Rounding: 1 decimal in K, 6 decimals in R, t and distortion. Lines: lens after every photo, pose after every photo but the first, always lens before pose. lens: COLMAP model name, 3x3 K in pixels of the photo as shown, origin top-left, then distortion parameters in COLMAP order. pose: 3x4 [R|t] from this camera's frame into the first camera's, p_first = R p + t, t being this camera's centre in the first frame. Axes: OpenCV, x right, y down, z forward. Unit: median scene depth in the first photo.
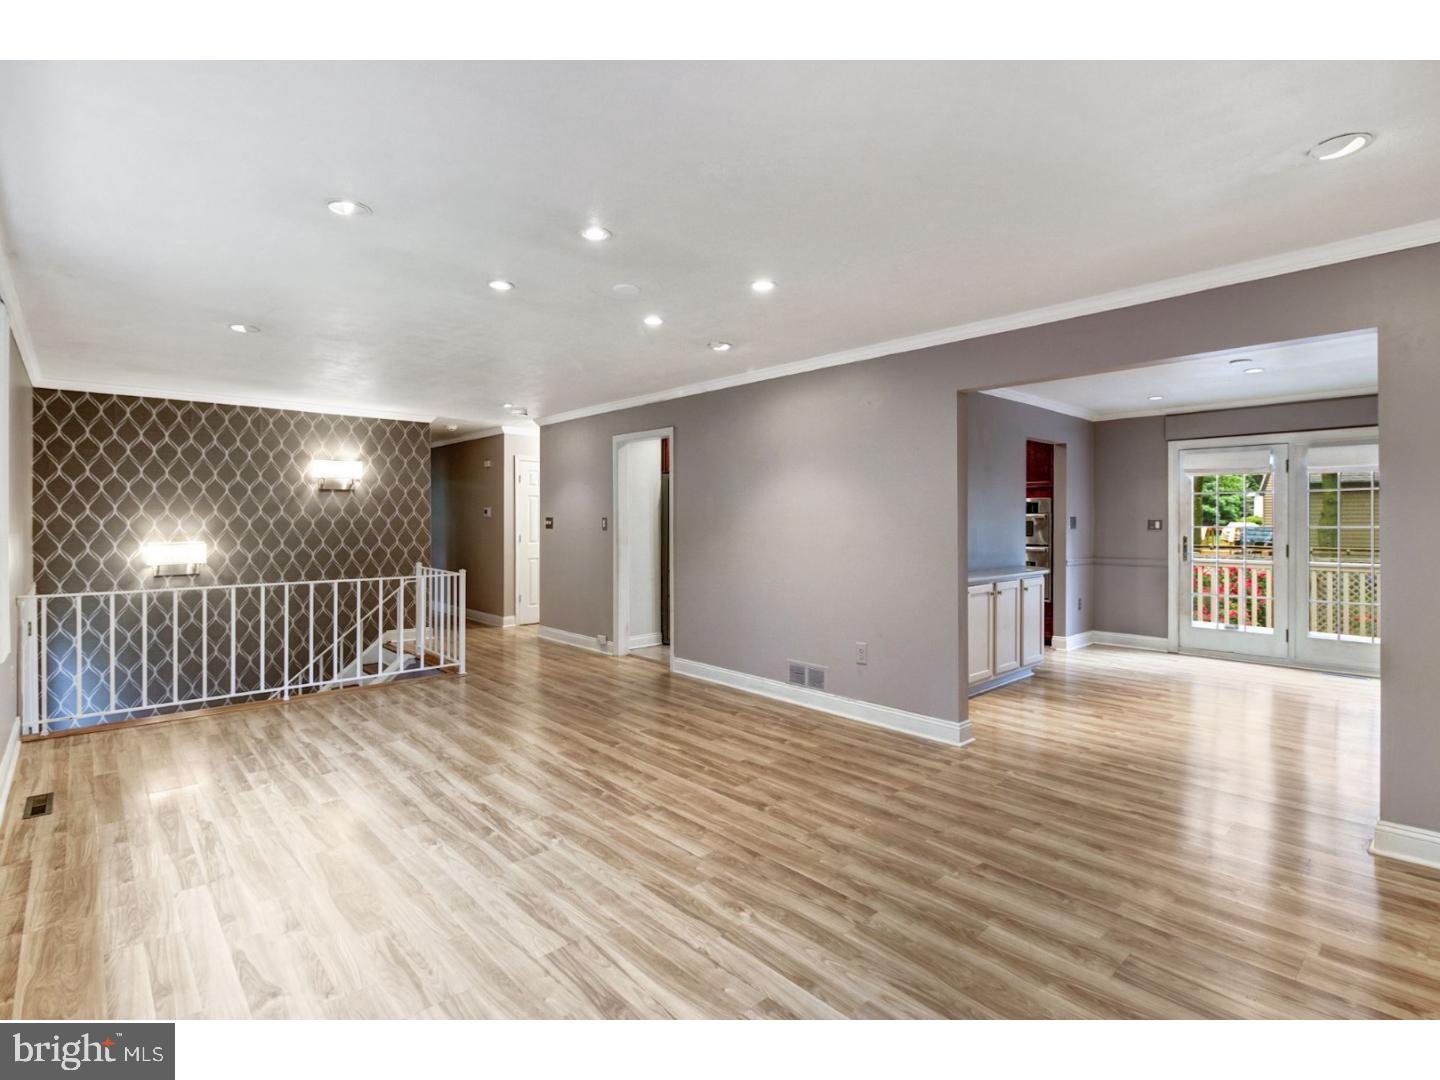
lens RADIAL K [[703.8, 0, 717.0], [0, 703.8, 520.6], [0, 0, 1]] dist [0.001509, -0.009249]
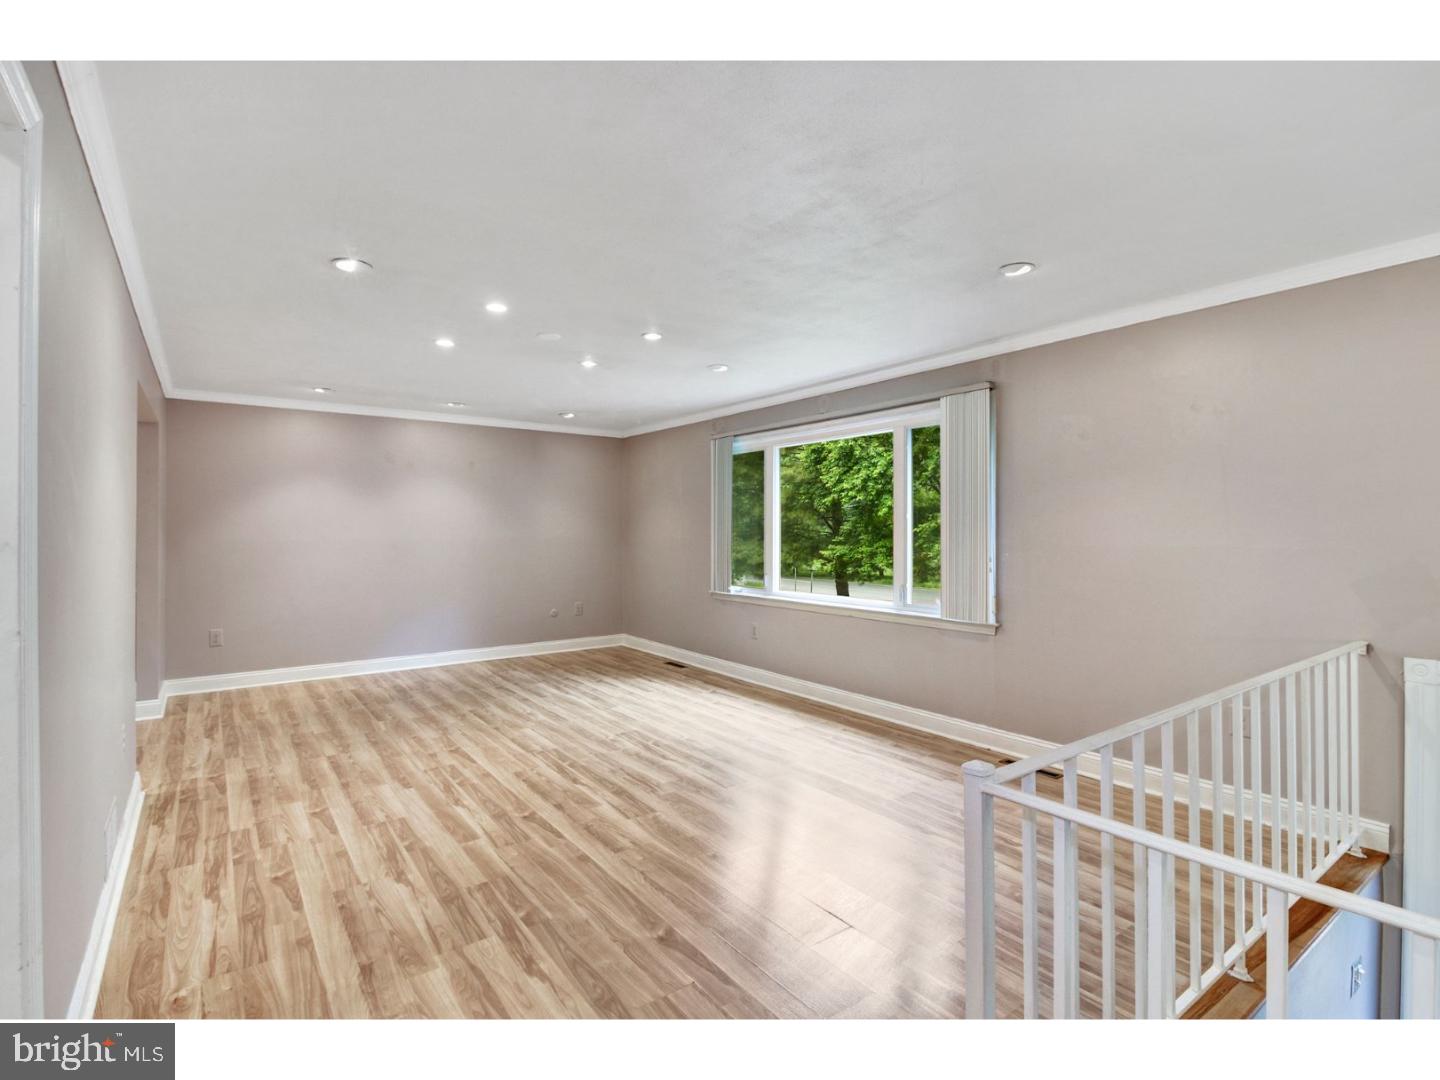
lens RADIAL K [[703.8, 0, 717.0], [0, 703.8, 520.6], [0, 0, 1]] dist [0.001509, -0.009249]
pose [[-0.994289, -0.000219, 0.106722, -0.513544], [-0.001363, 0.999942, -0.010648, -0.005577], [-0.106713, -0.010733, -0.994232, 2.063145]]
